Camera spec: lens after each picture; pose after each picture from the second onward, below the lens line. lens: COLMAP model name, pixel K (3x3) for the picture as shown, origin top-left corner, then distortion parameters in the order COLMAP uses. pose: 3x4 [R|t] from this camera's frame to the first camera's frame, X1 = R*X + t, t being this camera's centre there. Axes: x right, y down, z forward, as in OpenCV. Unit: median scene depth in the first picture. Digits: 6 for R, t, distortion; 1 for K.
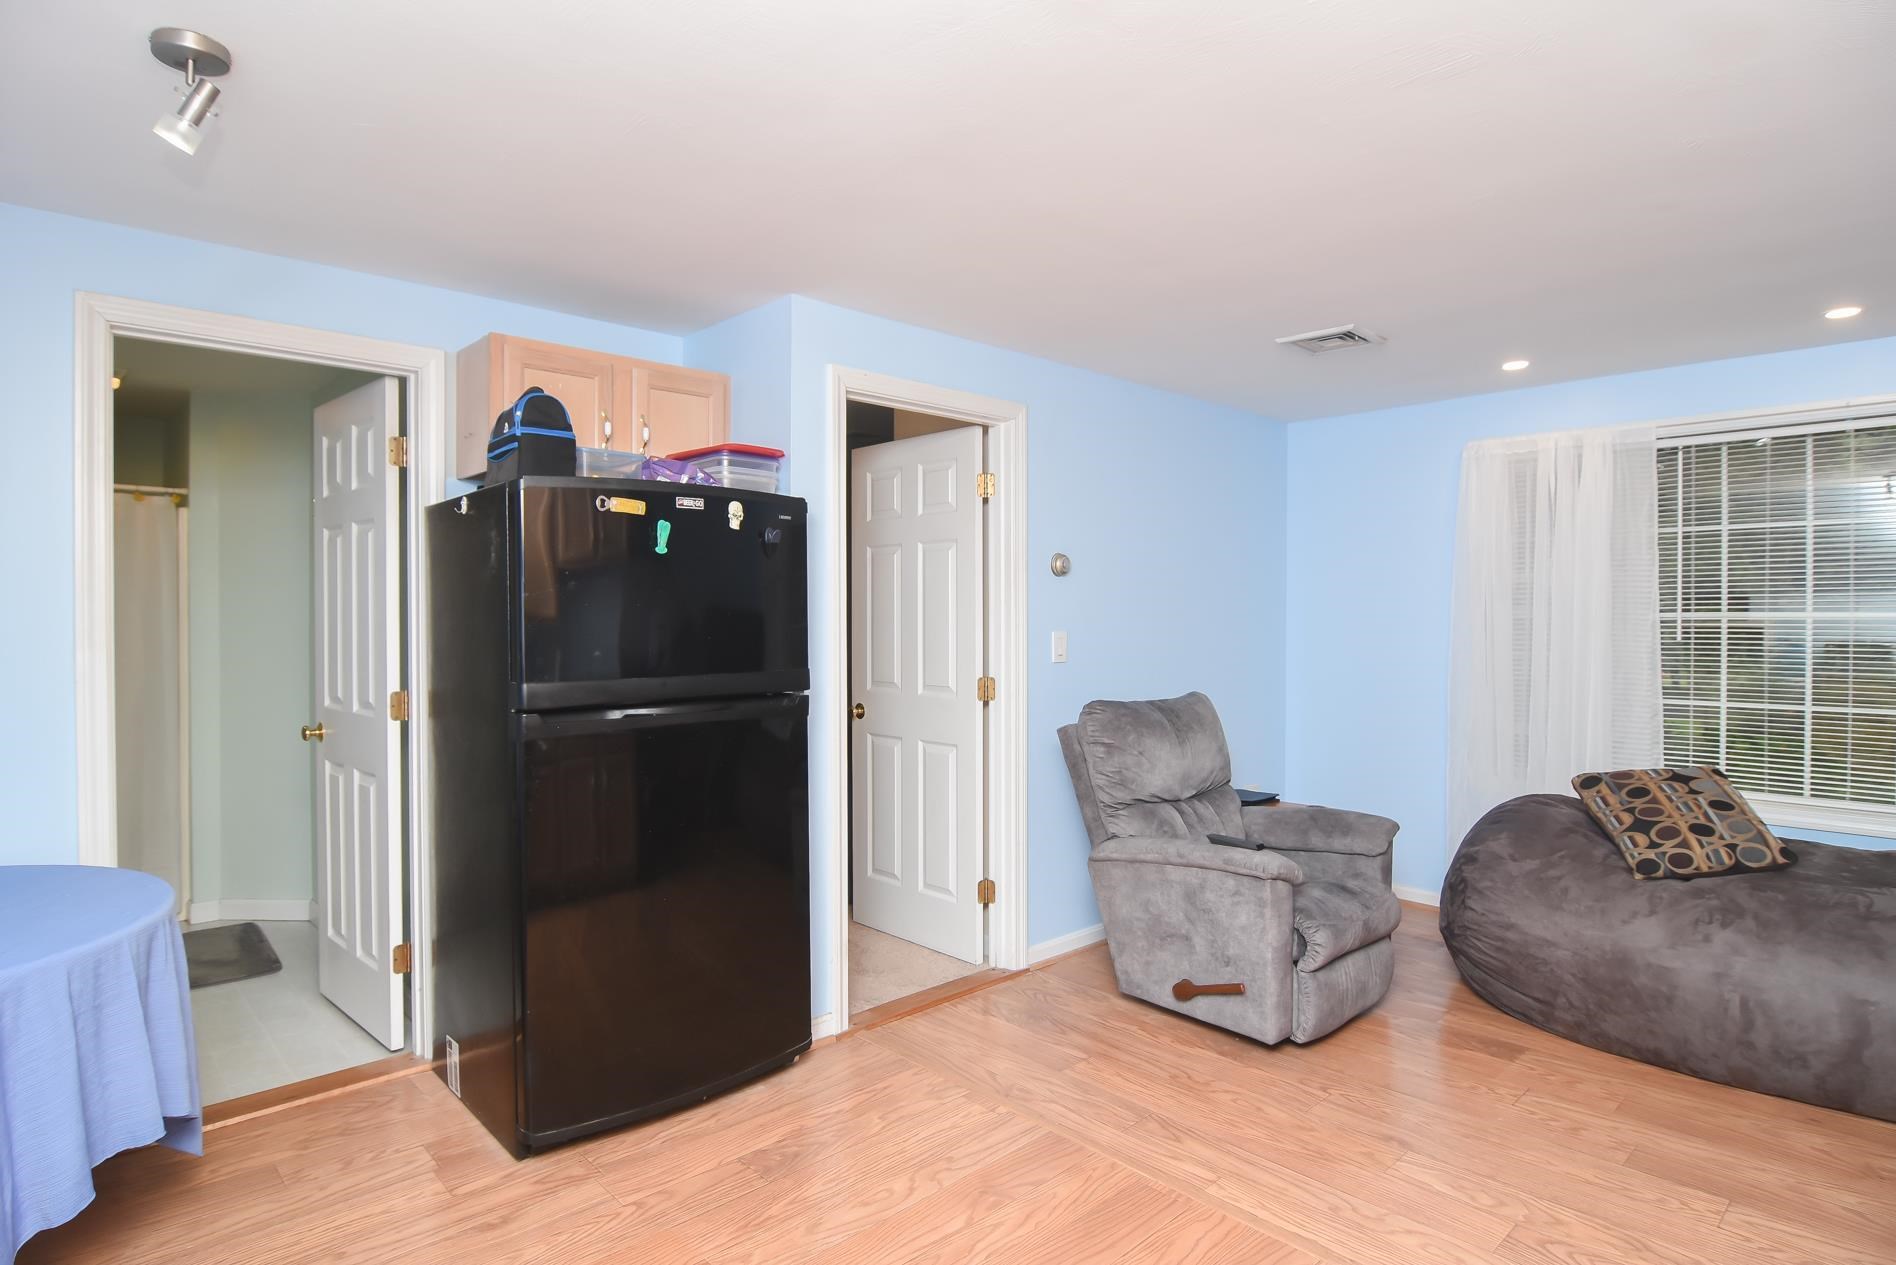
lens RADIAL K [[1026.3, 0, 944.3], [0, 1026.3, 619.0], [0, 0, 1]] dist [-0.017189, -0.001923]
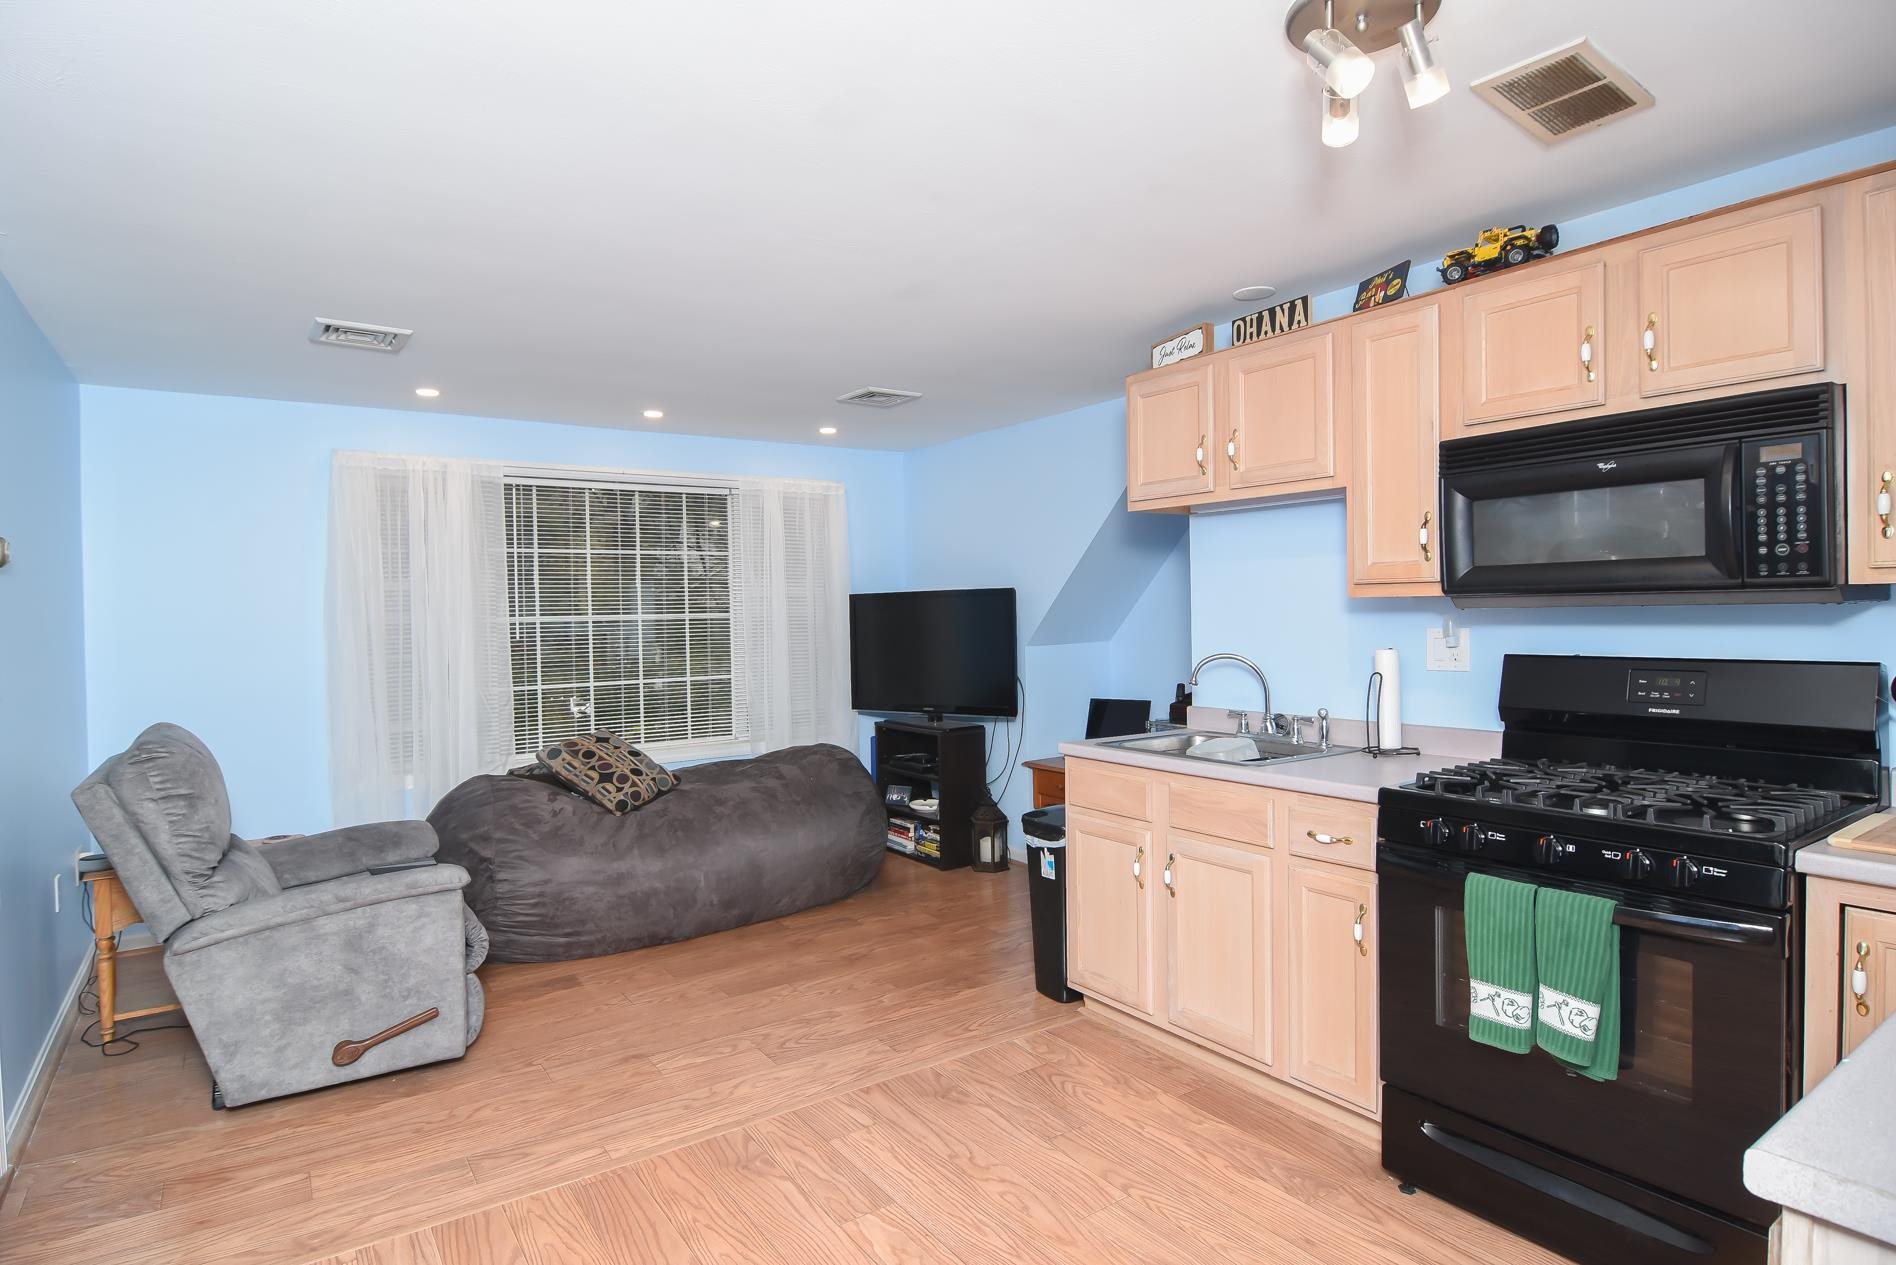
lens RADIAL K [[1026.3, 0, 944.3], [0, 1026.3, 619.0], [0, 0, 1]] dist [-0.017189, -0.001923]
pose [[0.145217, -0.012312, 0.989323, -0.569230], [0.025123, 0.999646, 0.008753, -0.002000], [-0.989081, 0.023584, 0.145475, 0.378347]]
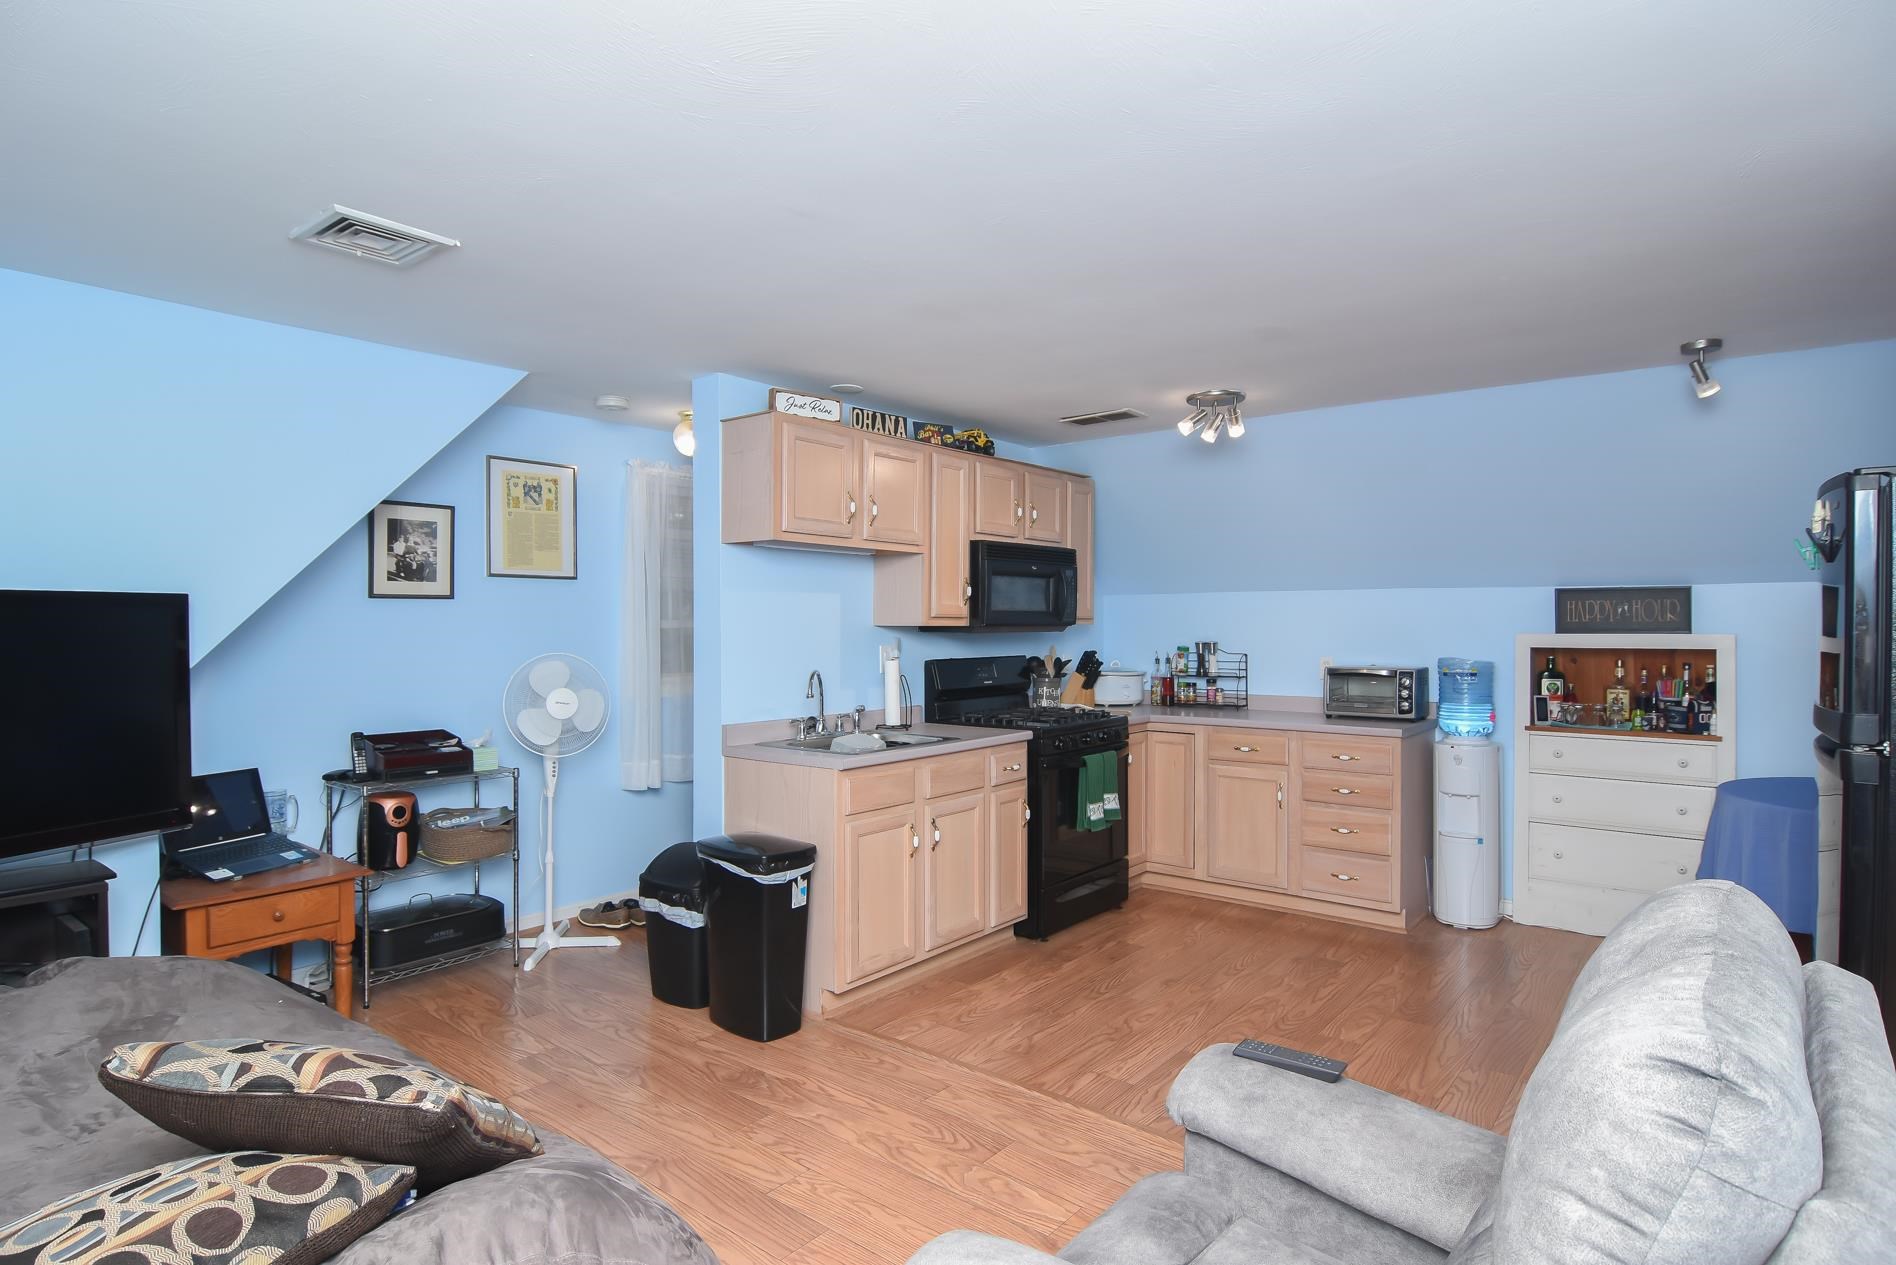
lens RADIAL K [[1026.3, 0, 944.3], [0, 1026.3, 619.0], [0, 0, 1]] dist [-0.017189, -0.001923]
pose [[-0.988536, -0.003174, -0.150951, 0.566160], [-0.003912, 0.999982, 0.004591, -0.019825], [0.150934, 0.005129, -0.988531, 1.542228]]
